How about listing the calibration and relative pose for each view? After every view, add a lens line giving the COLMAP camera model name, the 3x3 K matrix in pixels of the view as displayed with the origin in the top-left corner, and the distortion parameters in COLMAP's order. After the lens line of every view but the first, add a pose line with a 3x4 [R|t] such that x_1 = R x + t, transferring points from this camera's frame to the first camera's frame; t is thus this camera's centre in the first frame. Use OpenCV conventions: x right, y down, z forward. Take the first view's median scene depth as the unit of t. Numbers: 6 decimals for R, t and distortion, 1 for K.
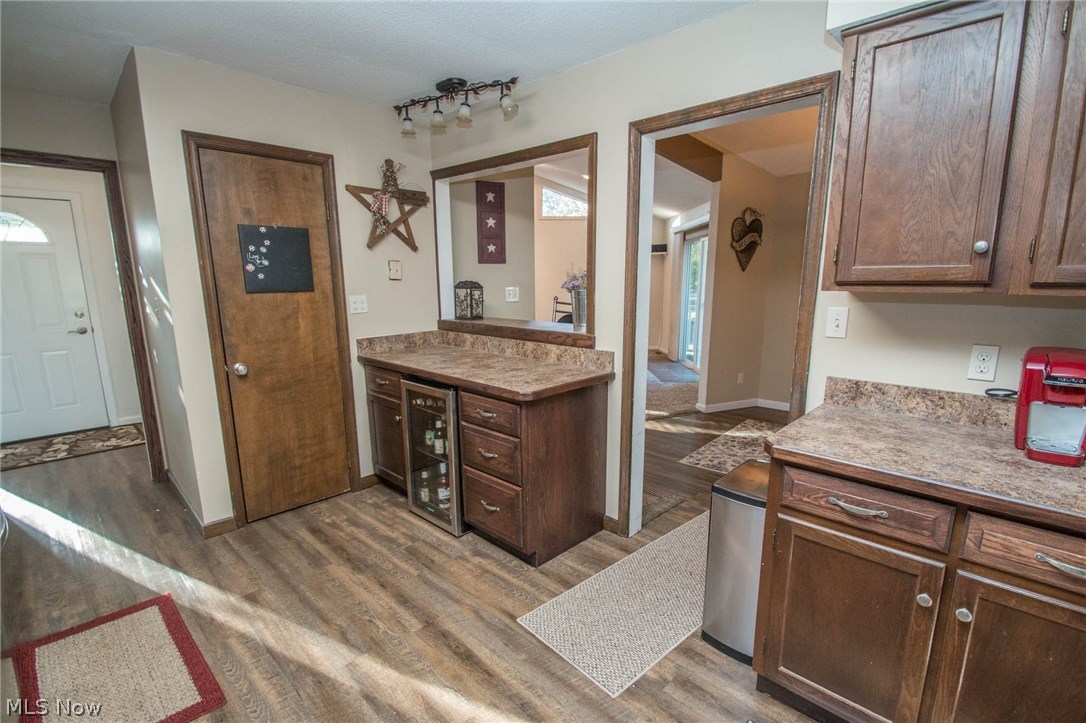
lens RADIAL K [[504.5, 0, 551.3], [0, 504.5, 368.7], [0, 0, 1]] dist [0.002083, -0.000874]
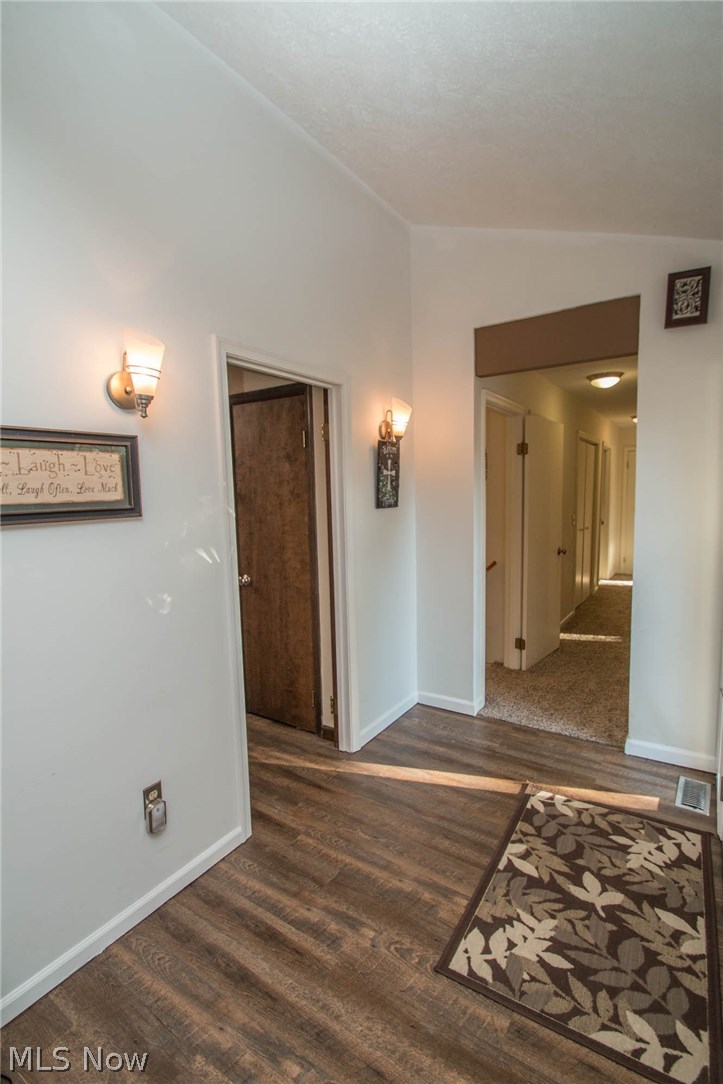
lens RADIAL K [[503.6, 0, 362.2], [0, 503.6, 540.9], [0, 0, 1]] dist [0.002083, -0.000874]
pose [[-0.983411, 0.047309, -0.175115, -0.720426], [-0.005792, 0.956708, 0.290993, -0.250336], [0.181301, 0.287179, -0.940563, 1.279497]]
